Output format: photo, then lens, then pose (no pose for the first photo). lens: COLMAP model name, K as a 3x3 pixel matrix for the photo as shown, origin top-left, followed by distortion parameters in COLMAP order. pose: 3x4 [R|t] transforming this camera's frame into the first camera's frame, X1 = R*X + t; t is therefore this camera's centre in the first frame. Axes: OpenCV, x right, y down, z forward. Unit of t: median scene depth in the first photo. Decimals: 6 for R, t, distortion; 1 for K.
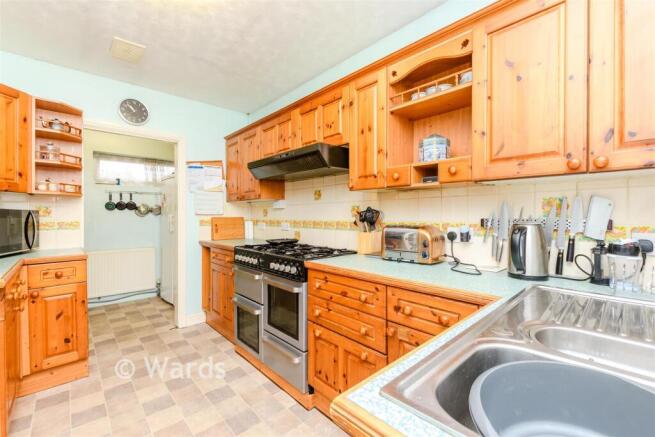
lens RADIAL K [[286.1, 0, 328.0], [0, 286.1, 217.2], [0, 0, 1]] dist [-0.001435, -0.000140]
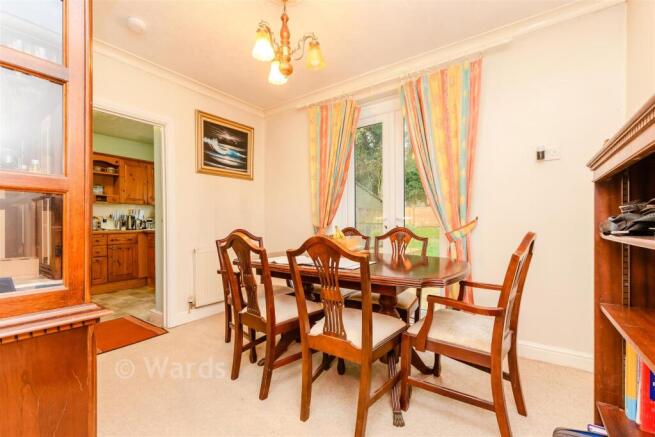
lens RADIAL K [[286.1, 0, 327.8], [0, 286.1, 221.7], [0, 0, 1]] dist [-0.001435, -0.000140]
pose [[-0.203915, 0.001548, 0.978987, -3.294969], [0.004301, 0.999991, -0.000685, 0.103857], [-0.978979, 0.004071, -0.203920, -0.735599]]
